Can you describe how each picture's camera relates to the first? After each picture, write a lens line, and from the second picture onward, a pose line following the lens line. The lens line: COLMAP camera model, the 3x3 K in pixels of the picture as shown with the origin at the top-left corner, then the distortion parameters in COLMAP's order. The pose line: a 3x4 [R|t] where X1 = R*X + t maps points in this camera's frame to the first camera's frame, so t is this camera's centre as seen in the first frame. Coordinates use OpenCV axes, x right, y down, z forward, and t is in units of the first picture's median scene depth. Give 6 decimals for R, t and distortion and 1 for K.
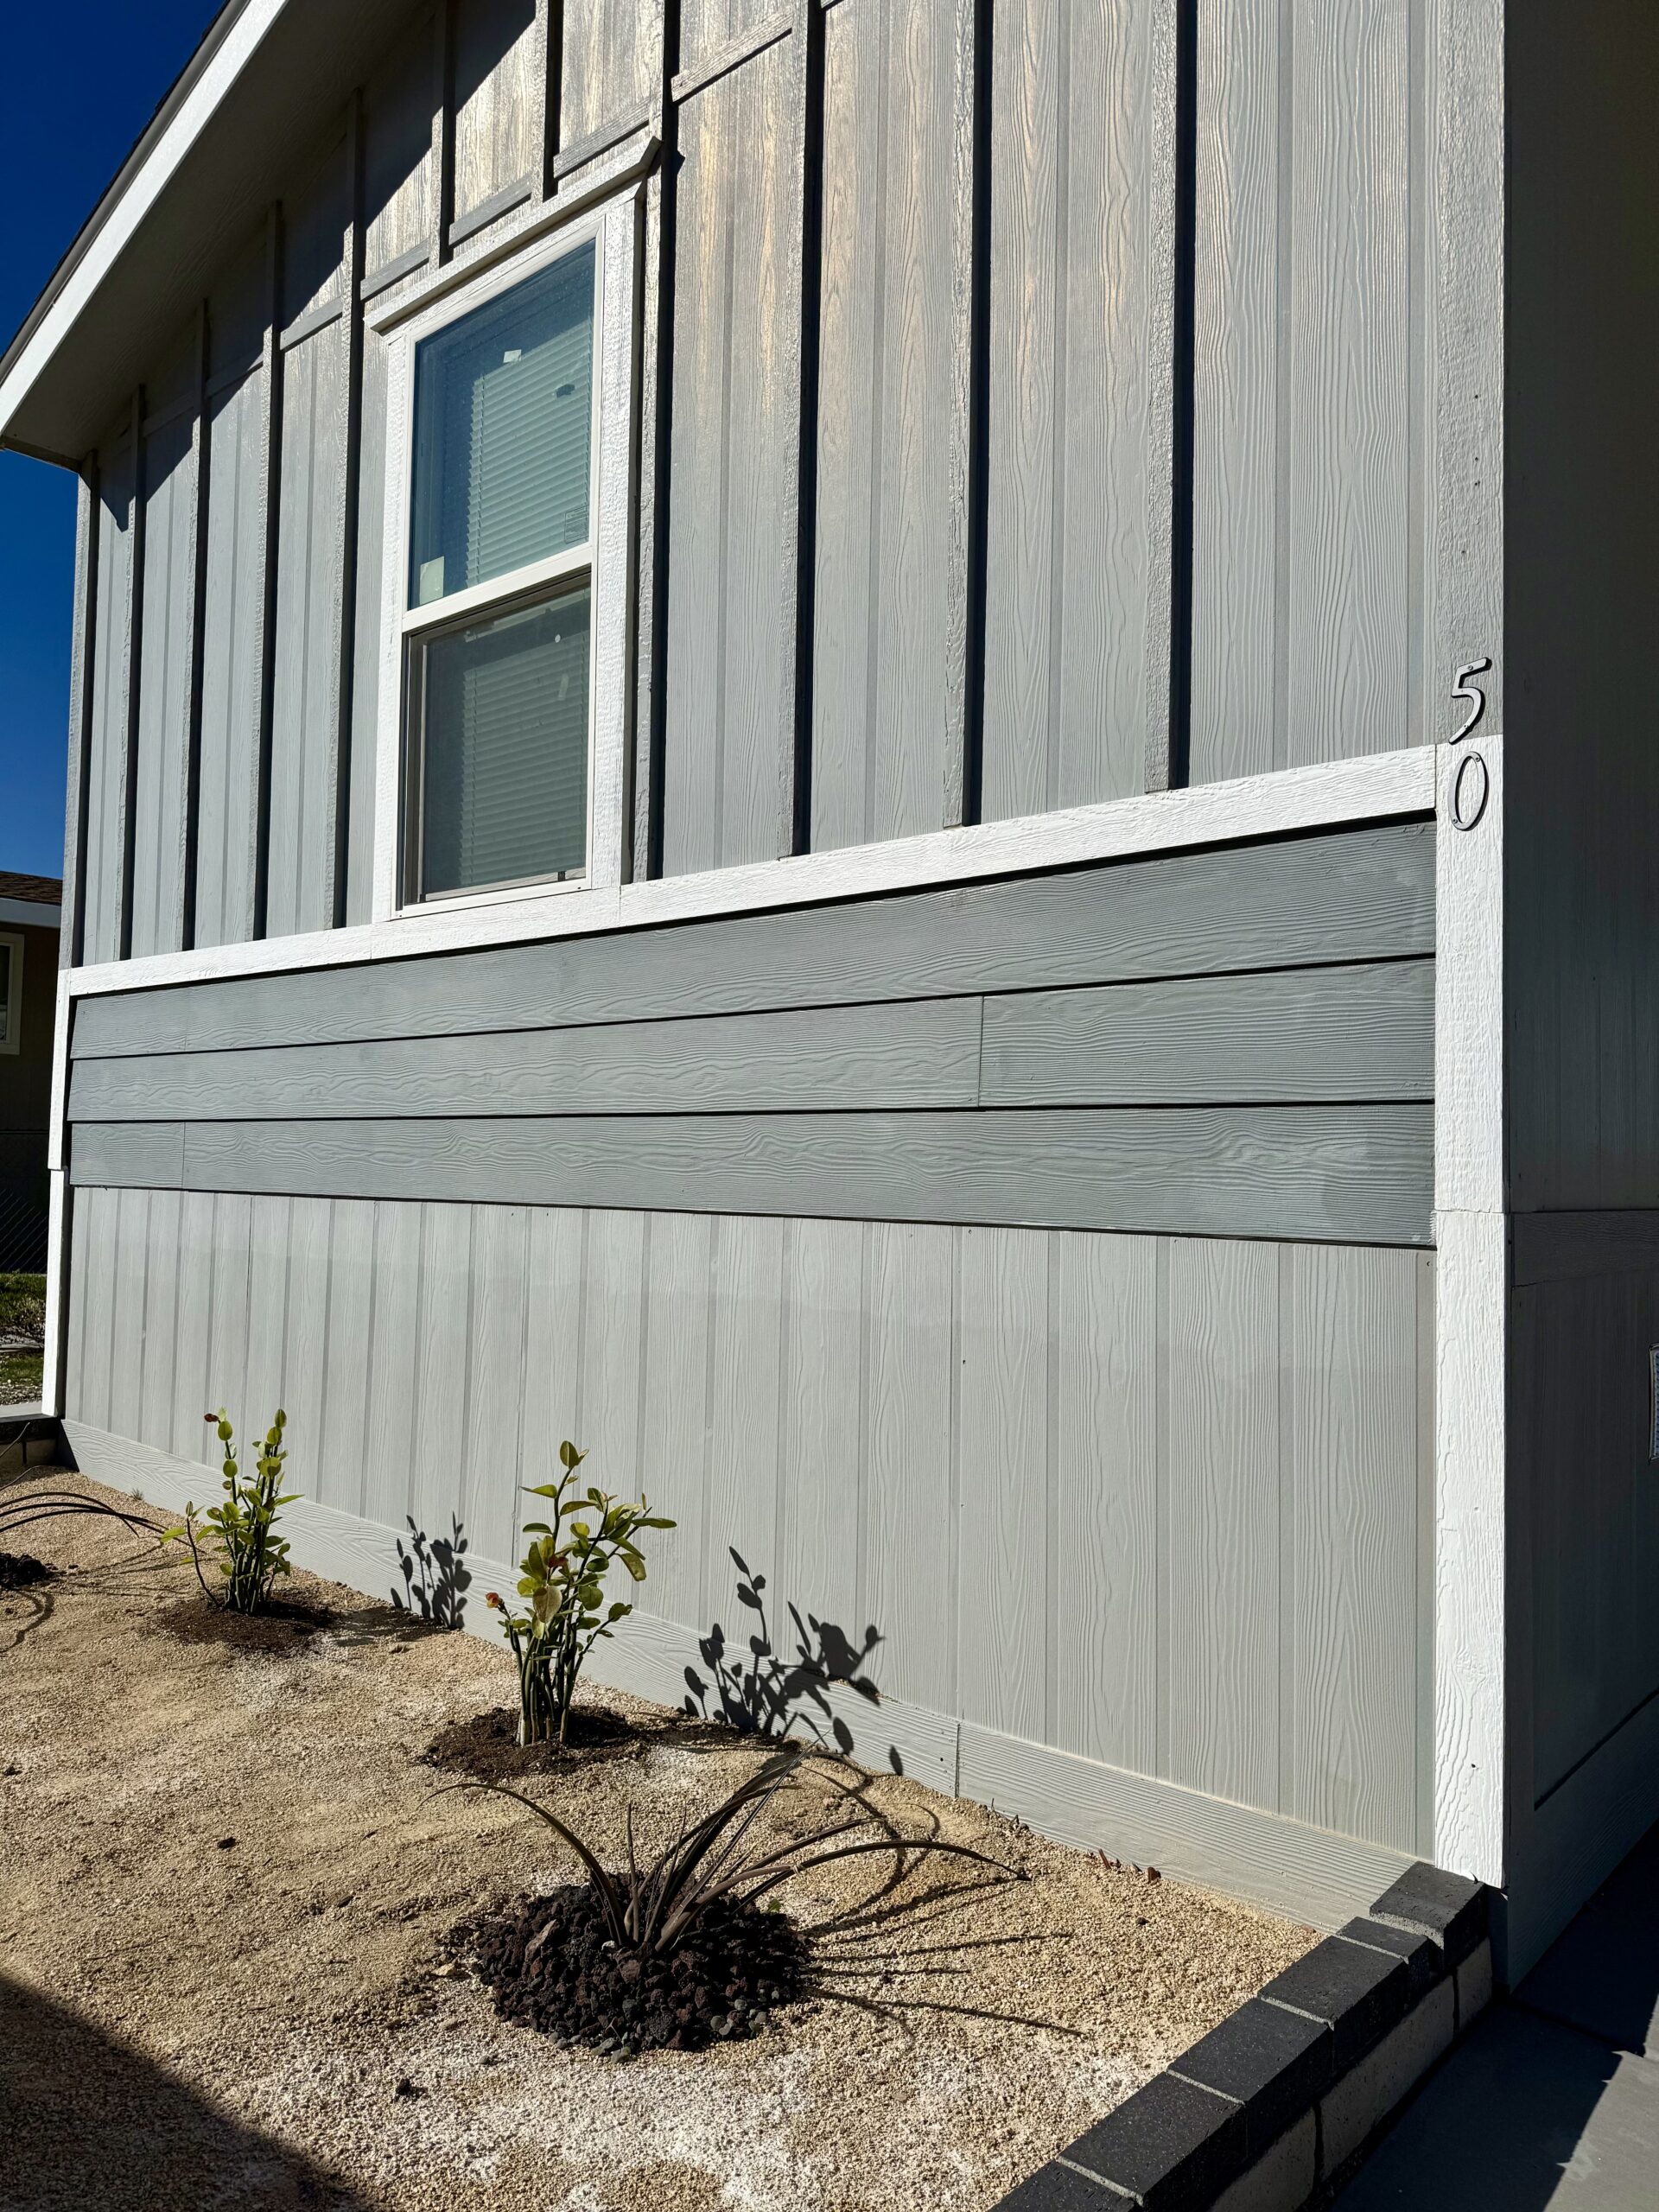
lens RADIAL K [[1491.1, 0, 877.2], [0, 1491.1, 1100.0], [0, 0, 1]] dist [0.084842, -0.114990]
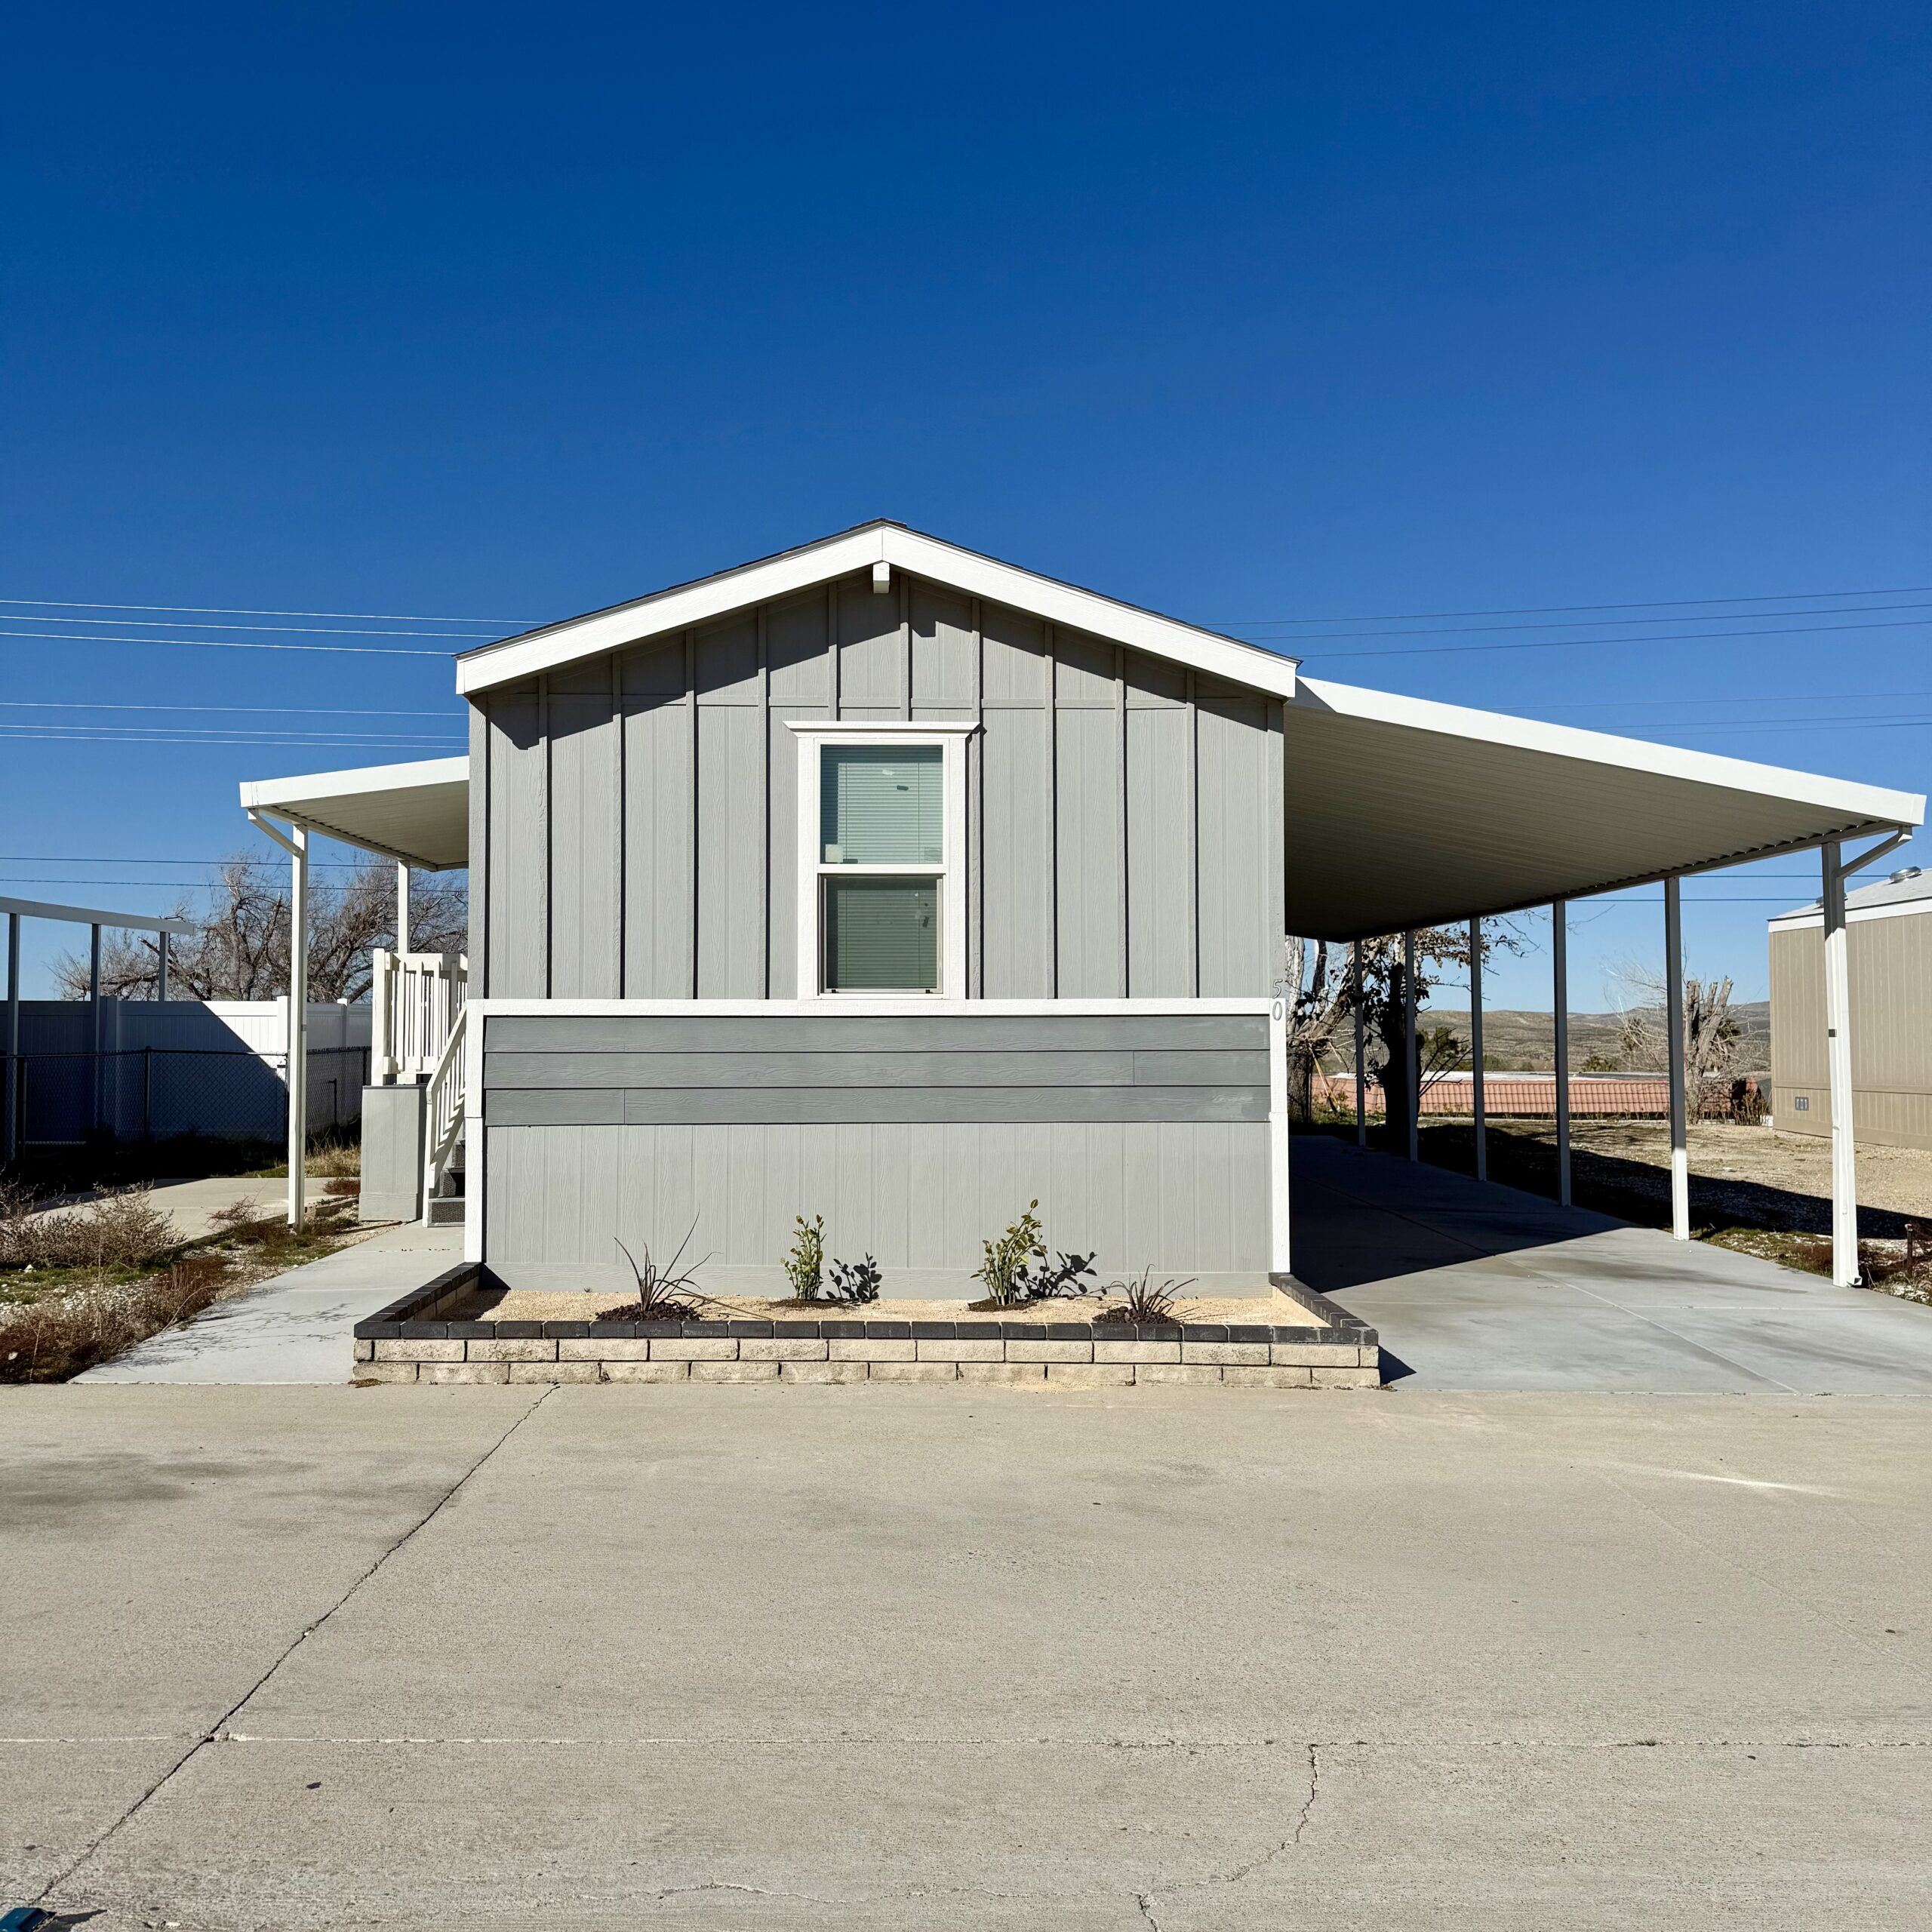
lens RADIAL K [[1781.7, 0, 966.0], [0, 1781.7, 966.0], [0, 0, 1]] dist [0.195846, -0.417273]
pose [[0.748124, 0.011783, 0.663455, -2.118413], [-0.015002, 0.999887, -0.000842, -0.187890], [-0.663390, -0.009323, 0.748216, -1.271969]]
